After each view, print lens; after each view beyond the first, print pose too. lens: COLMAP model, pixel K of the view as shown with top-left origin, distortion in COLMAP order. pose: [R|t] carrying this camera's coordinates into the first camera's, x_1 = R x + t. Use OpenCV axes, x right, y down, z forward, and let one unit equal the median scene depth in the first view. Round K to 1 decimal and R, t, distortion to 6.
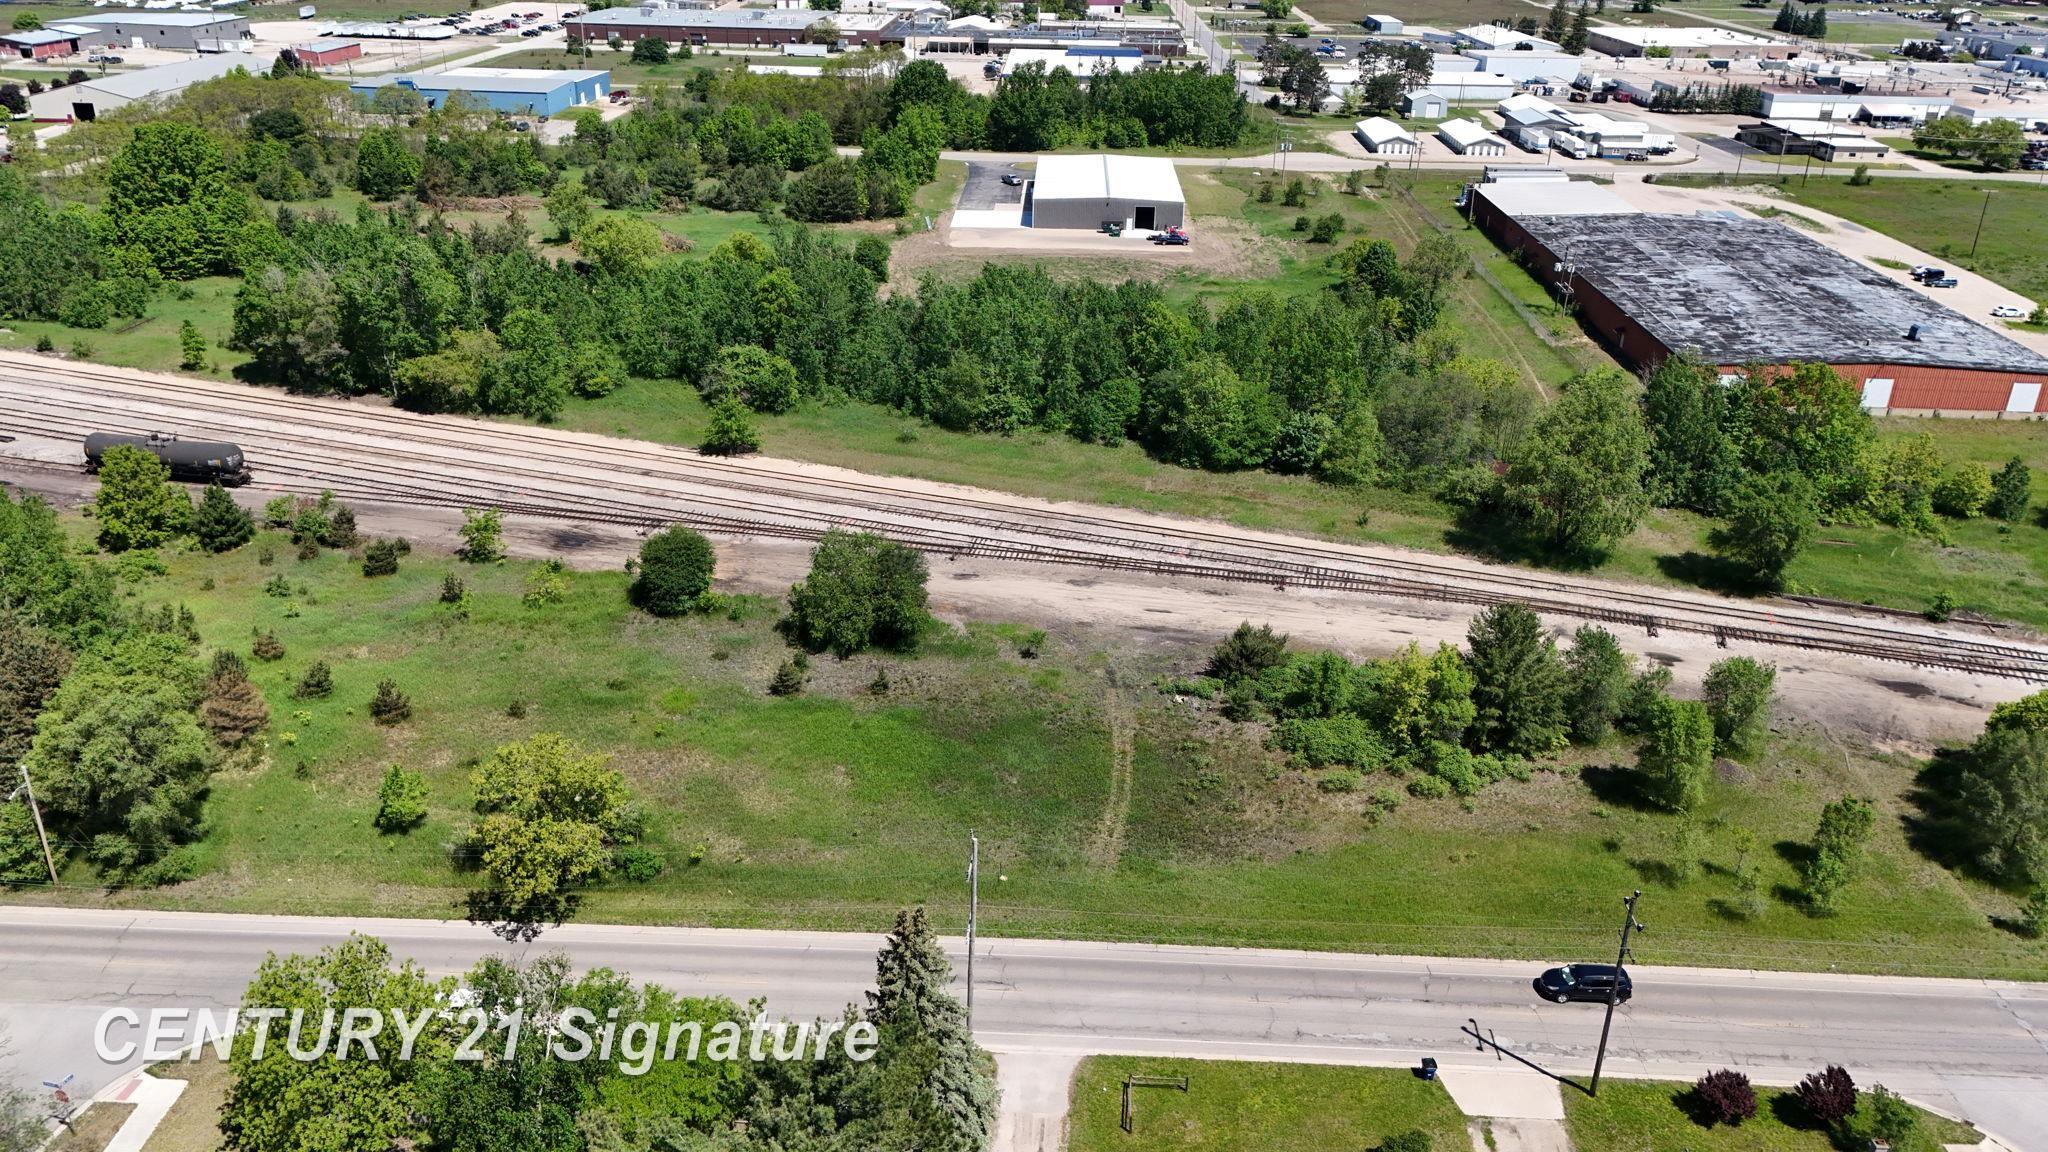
lens RADIAL K [[1512.4, 0, 1029.8], [0, 1512.4, 510.8], [0, 0, 1]] dist [0.067489, -0.068360]
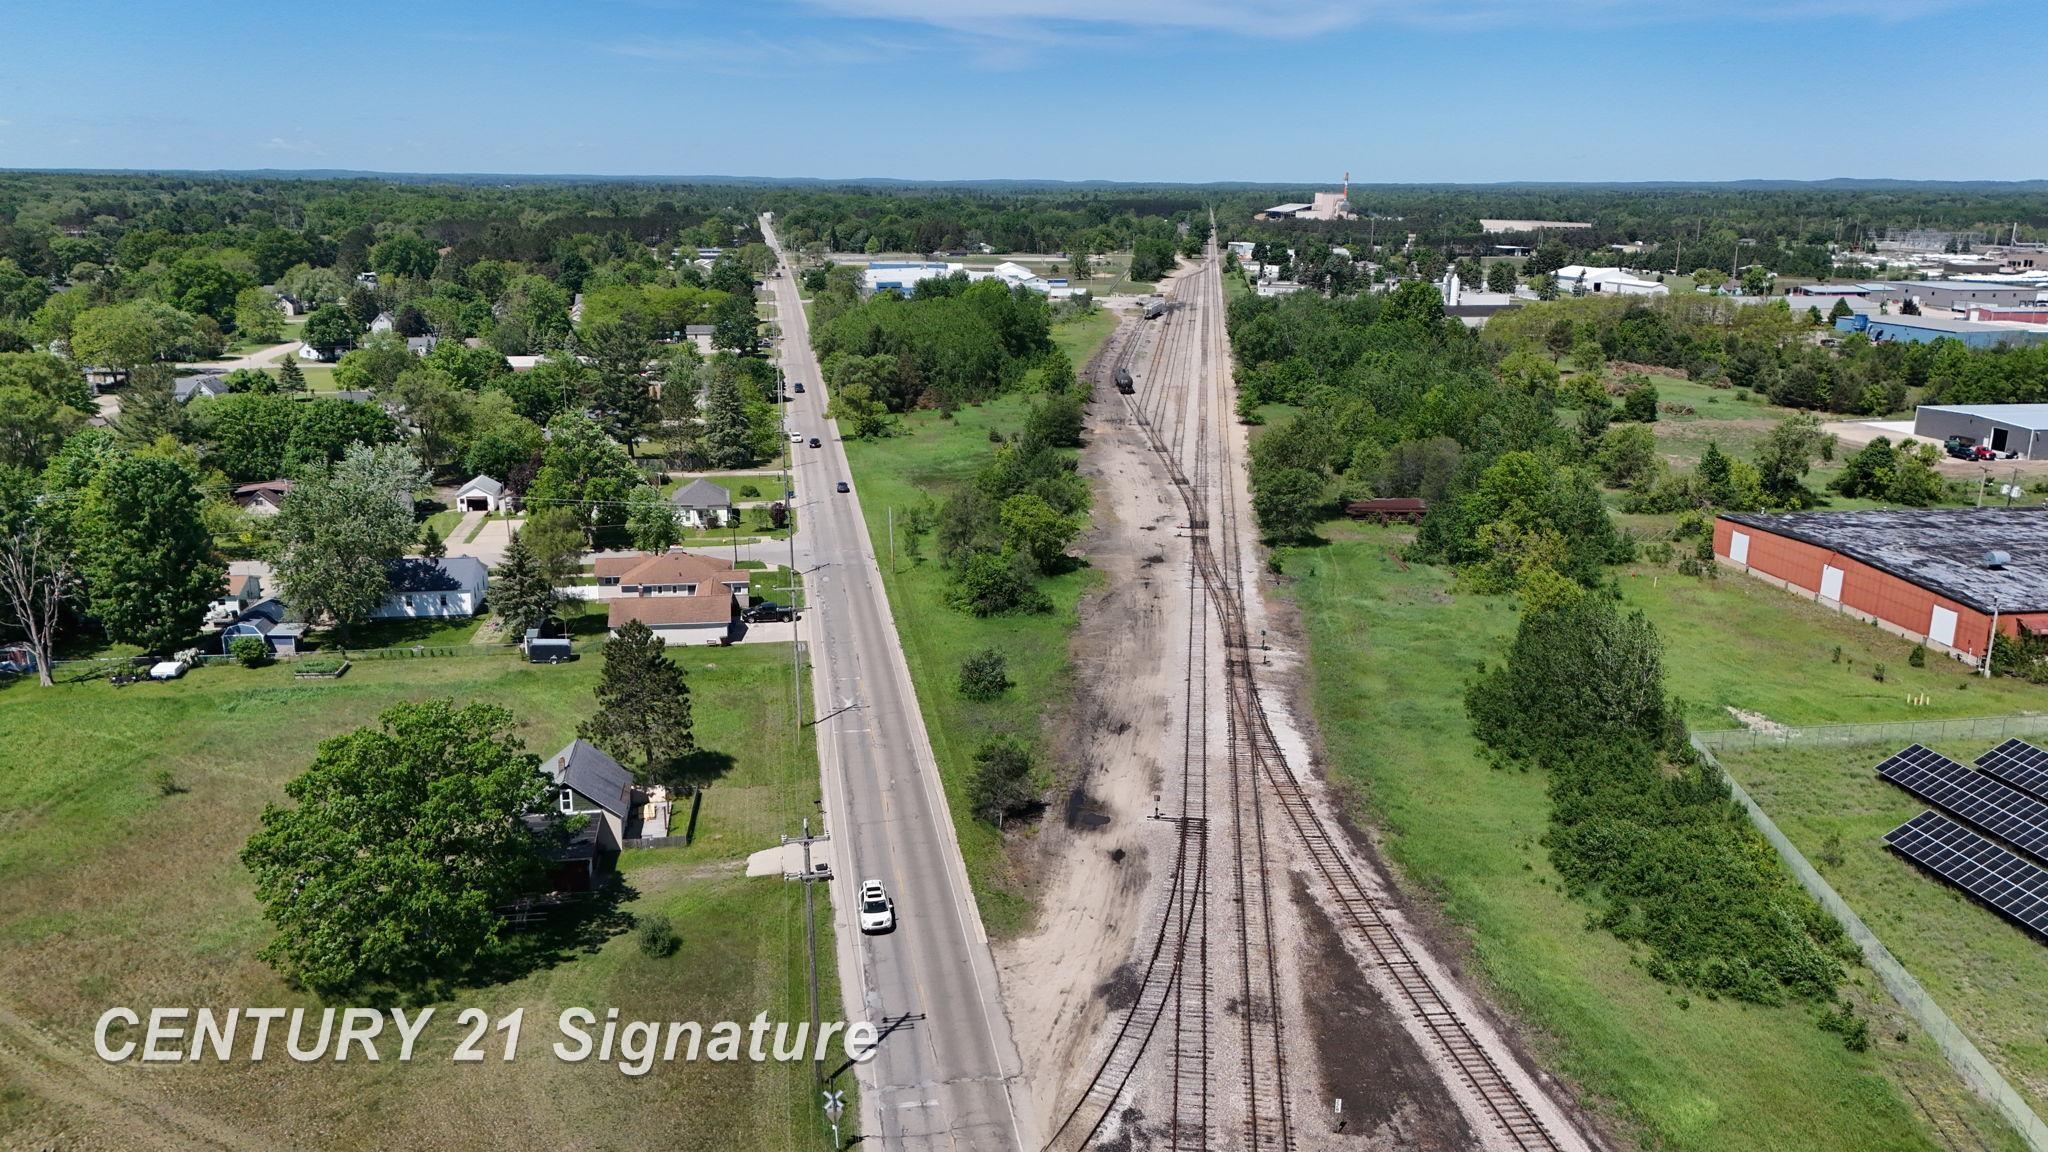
lens RADIAL K [[1485.0, 0, 1023.8], [0, 1485.0, 600.1], [0, 0, 1]] dist [0.079766, -0.084837]
pose [[0.194816, 0.247372, -0.949133, 1.663482], [-0.379307, 0.911388, 0.159679, -0.033072], [0.904529, 0.328904, 0.271383, 0.377859]]
